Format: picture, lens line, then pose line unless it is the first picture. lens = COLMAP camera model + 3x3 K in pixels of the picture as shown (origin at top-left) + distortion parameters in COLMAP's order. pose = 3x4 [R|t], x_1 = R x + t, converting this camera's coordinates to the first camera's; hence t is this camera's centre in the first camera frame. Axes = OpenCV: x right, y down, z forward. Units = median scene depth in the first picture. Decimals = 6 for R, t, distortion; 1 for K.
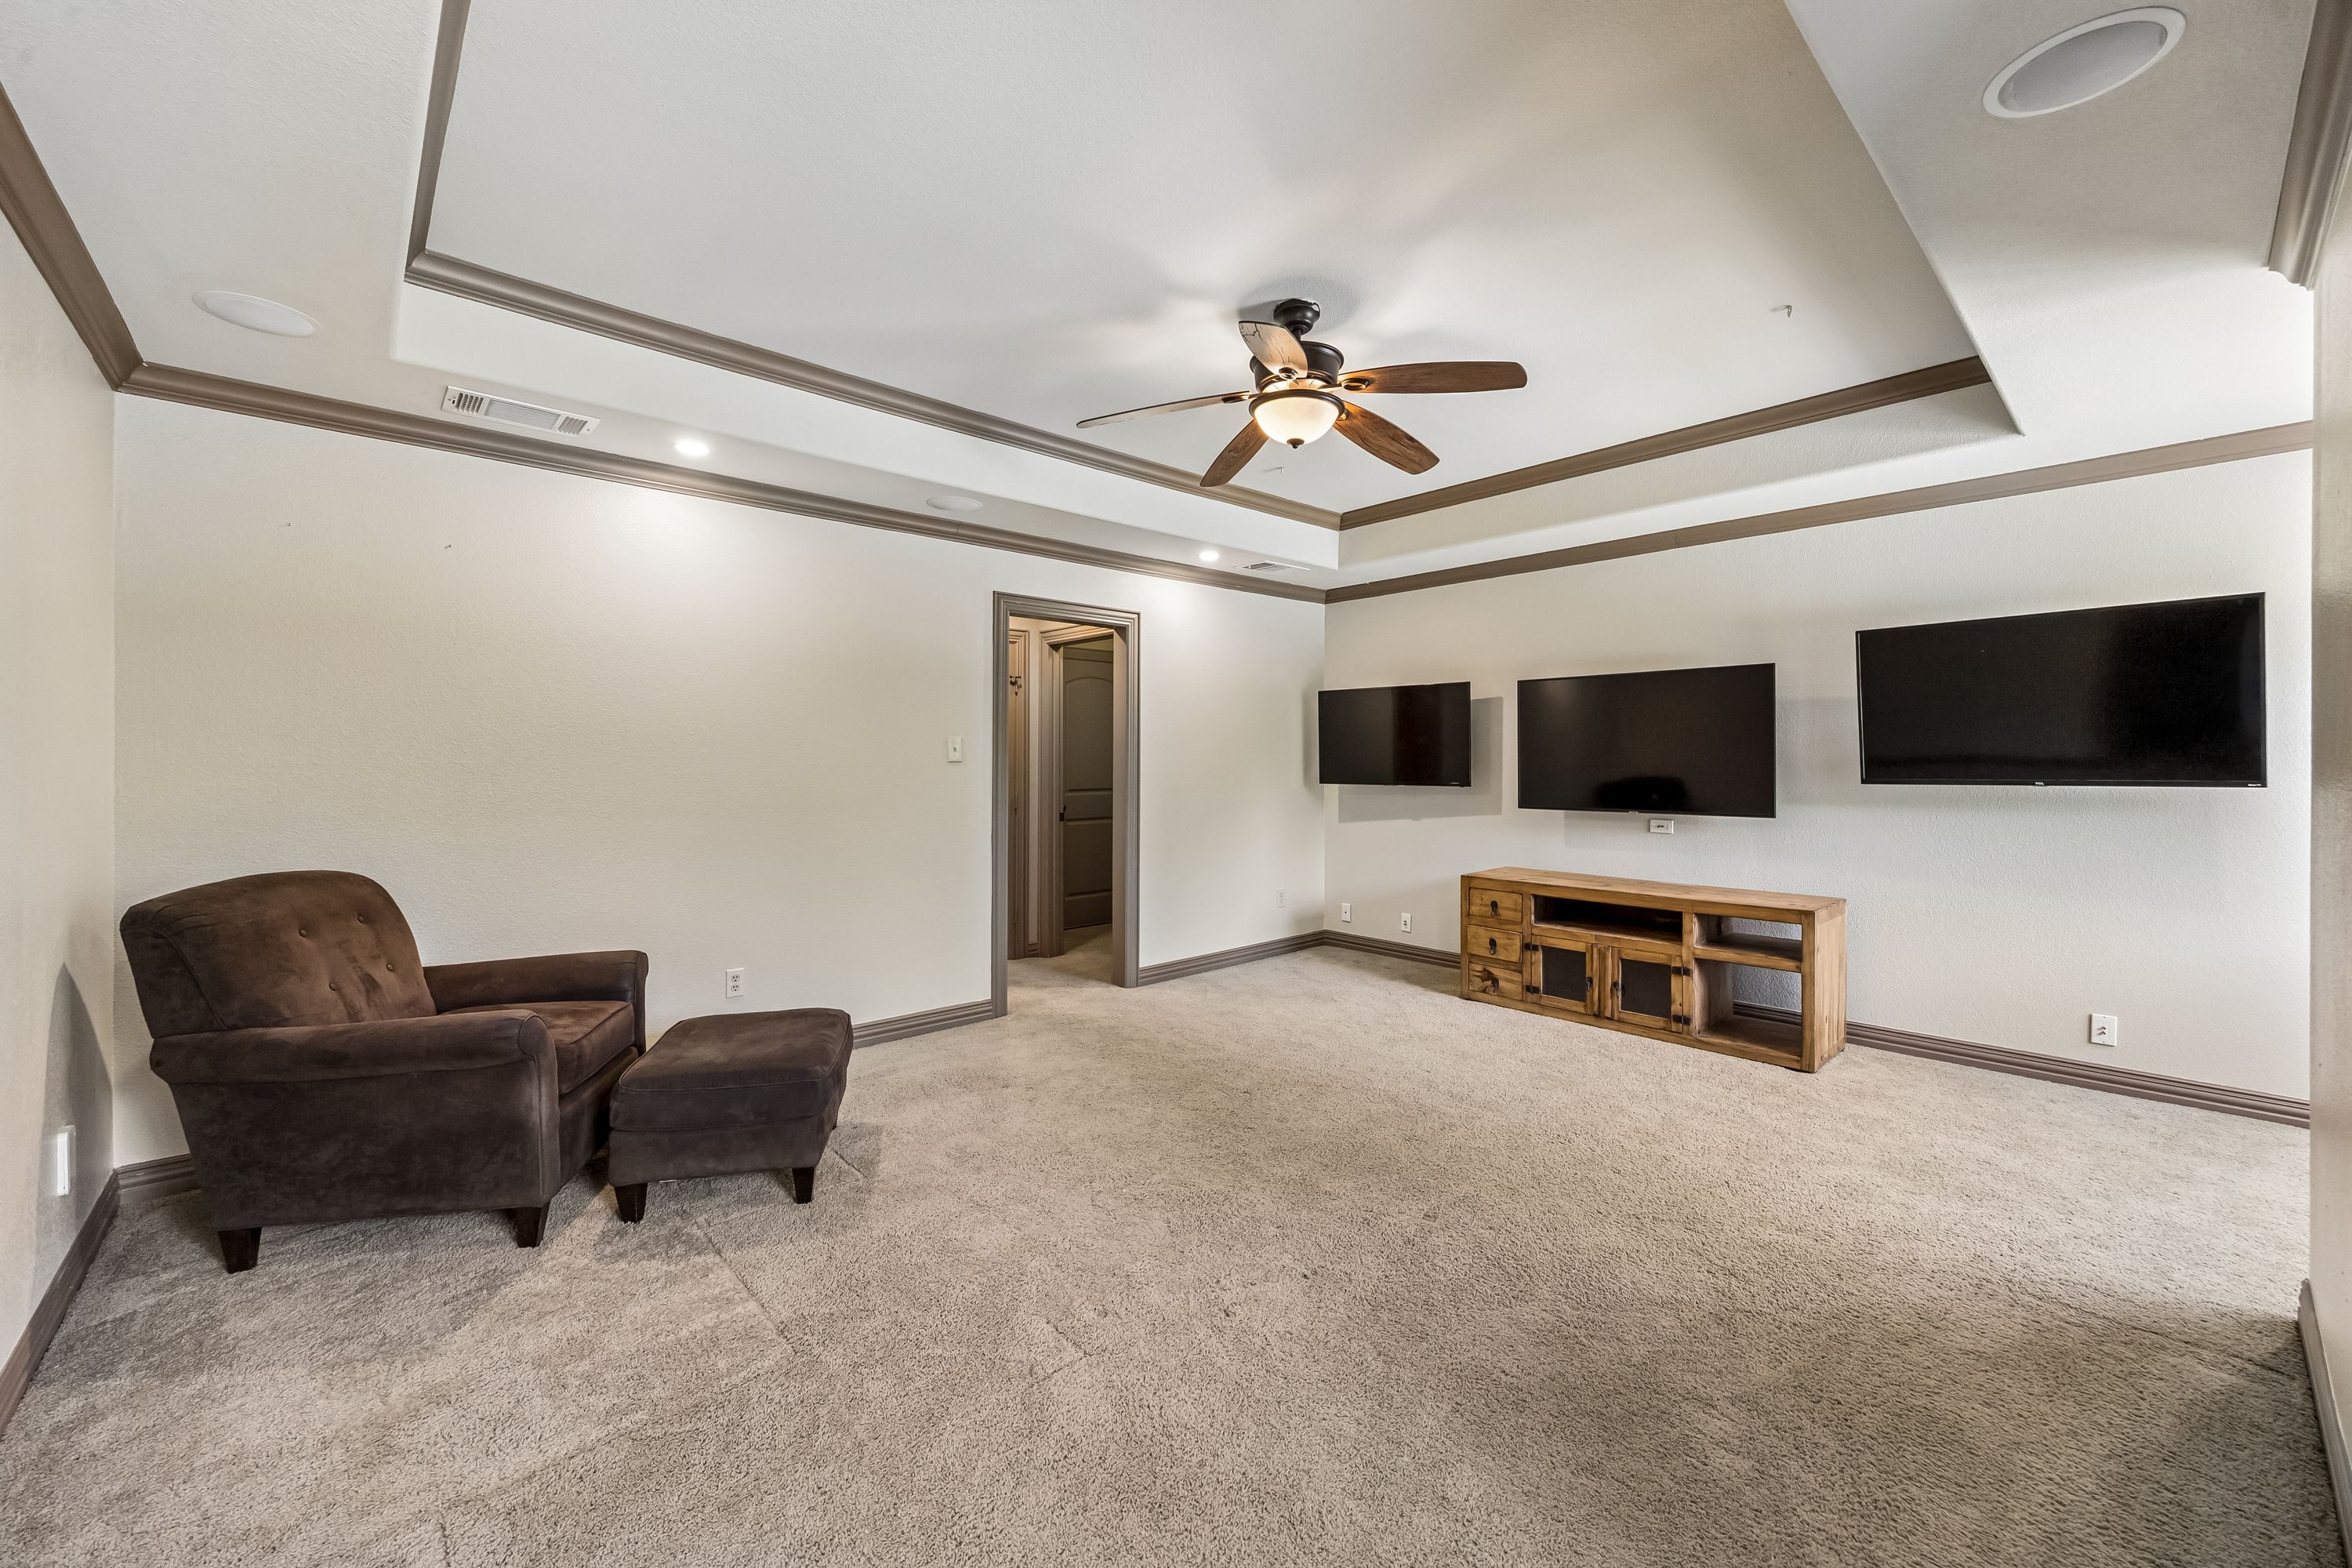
lens RADIAL K [[903.5, 0, 1176.0], [0, 903.5, 784.0], [0, 0, 1]] dist [-0.000004, 0.000018]
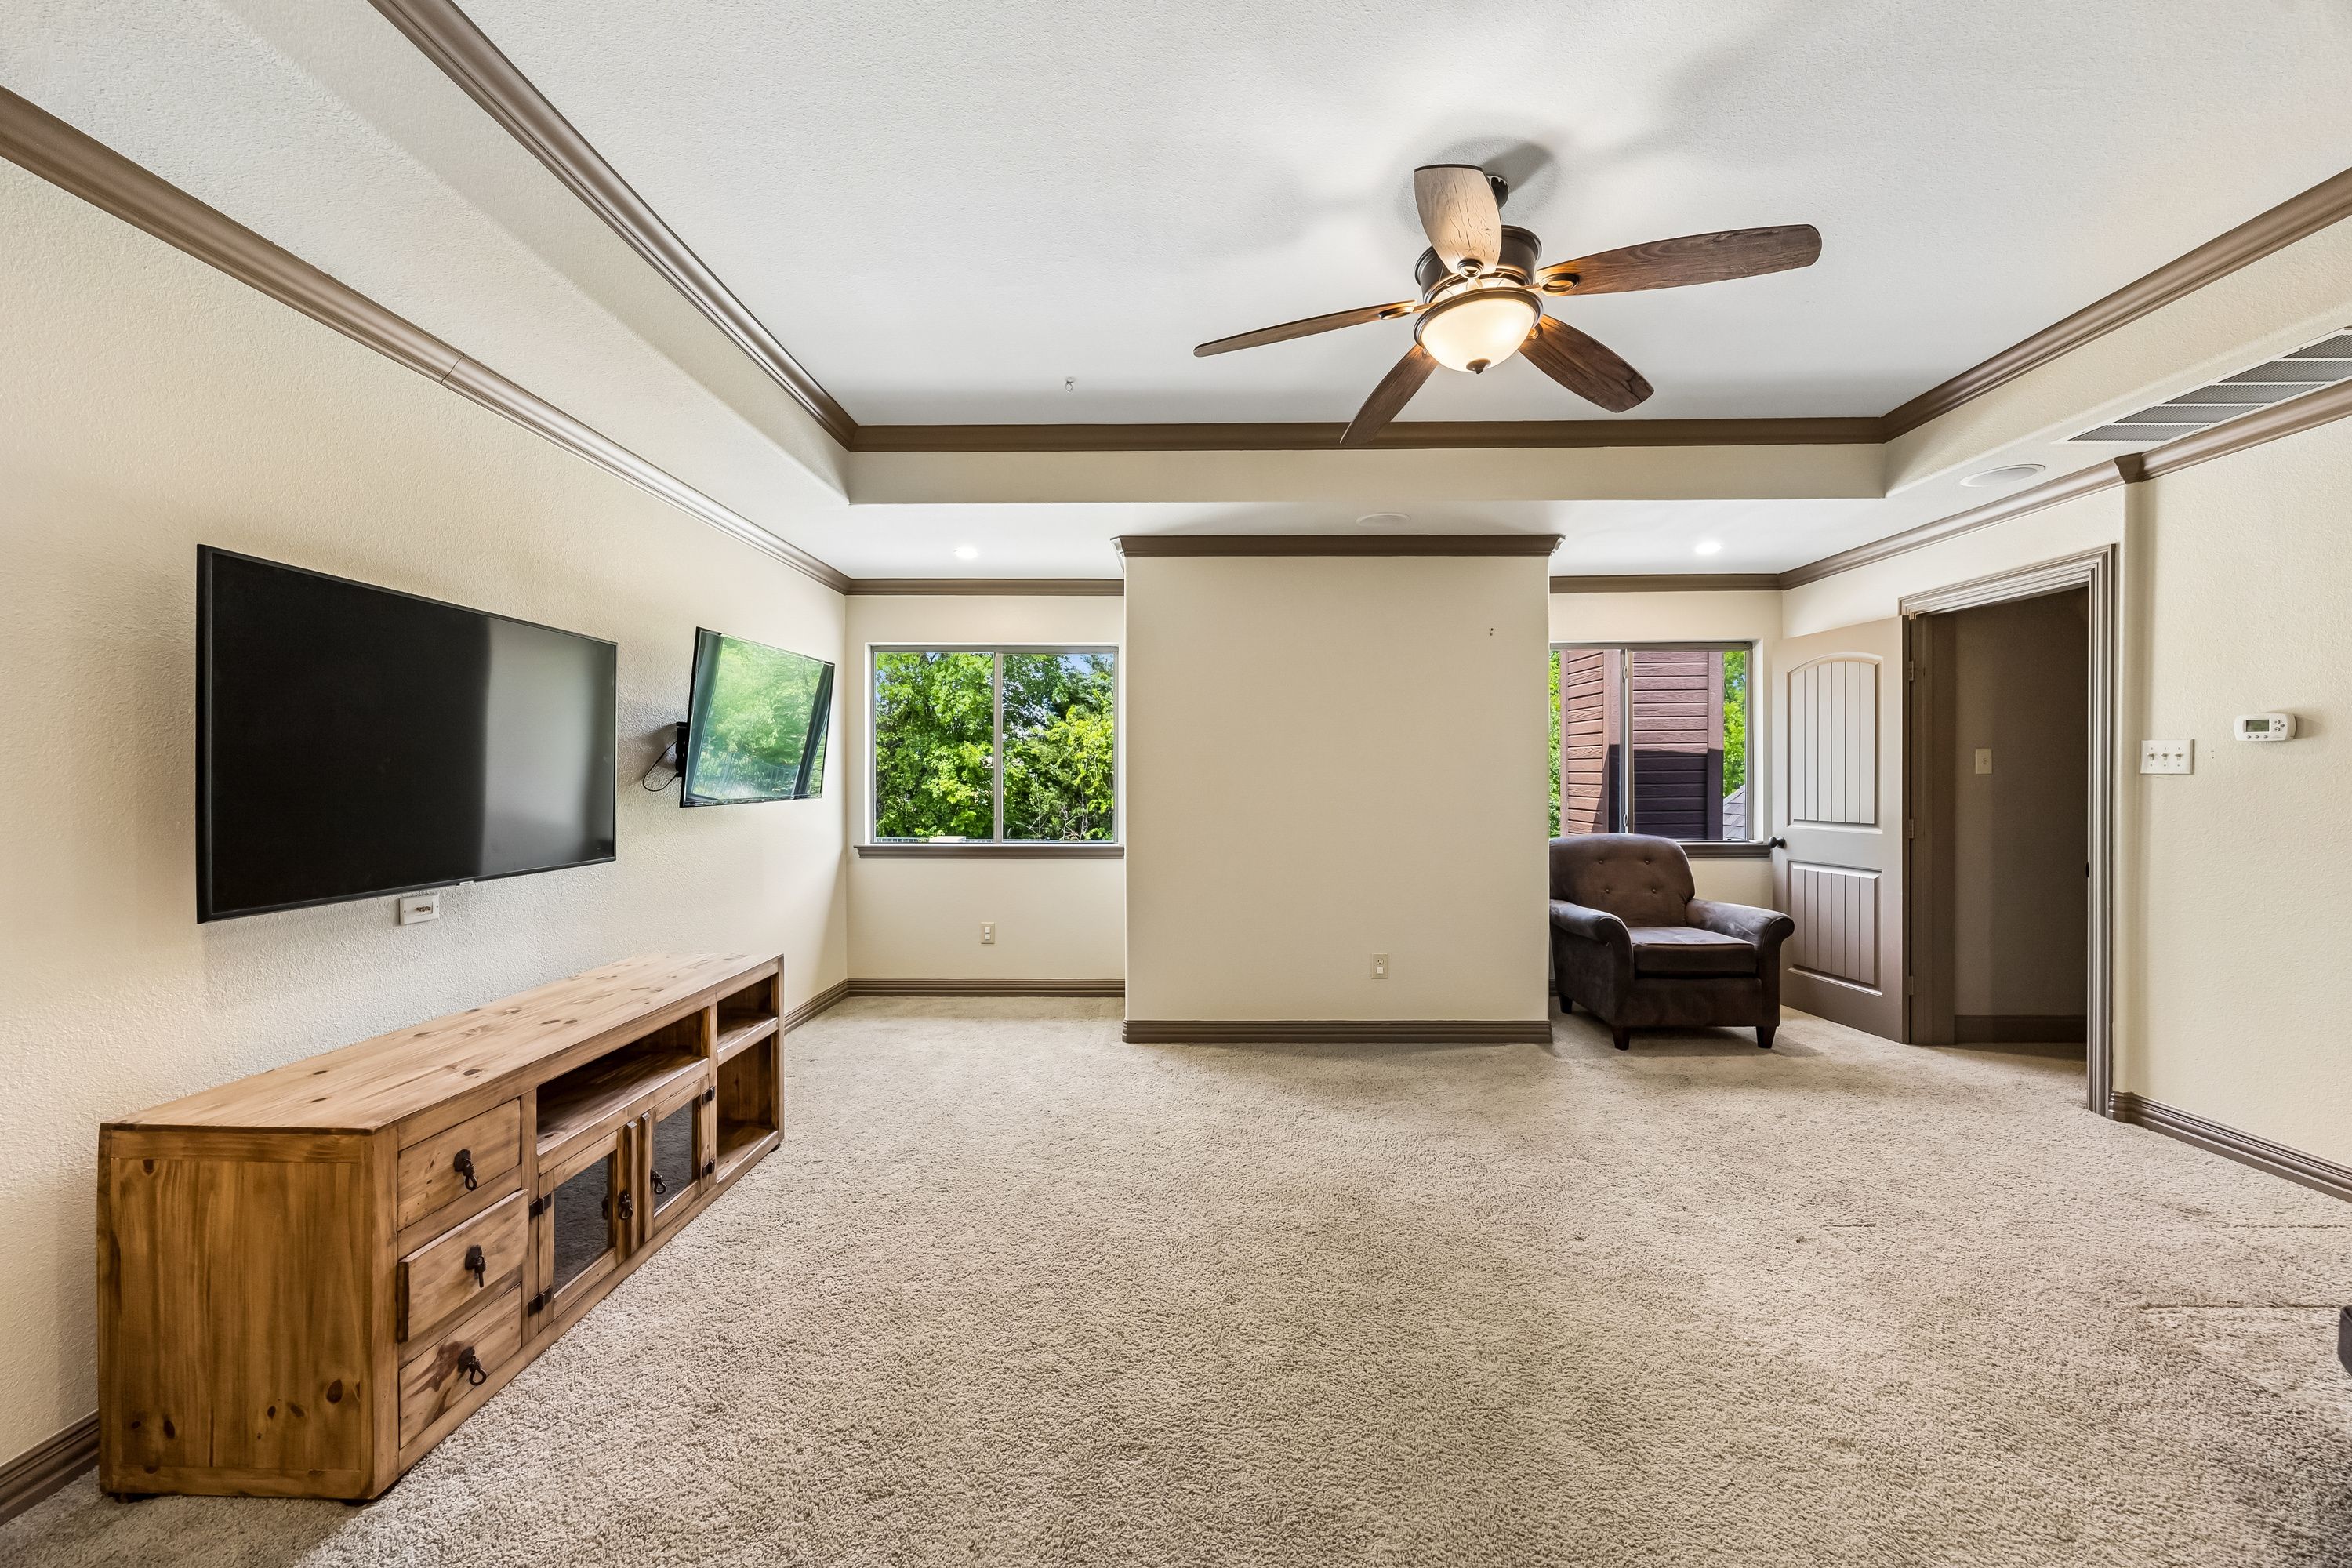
lens RADIAL K [[903.5, 0, 1176.0], [0, 903.5, 784.0], [0, 0, 1]] dist [-0.000004, 0.000018]
pose [[-0.724454, -0.005613, 0.689301, -0.132501], [0.019300, 0.999410, 0.028423, -0.031992], [-0.689053, 0.033895, -0.723917, 1.085926]]
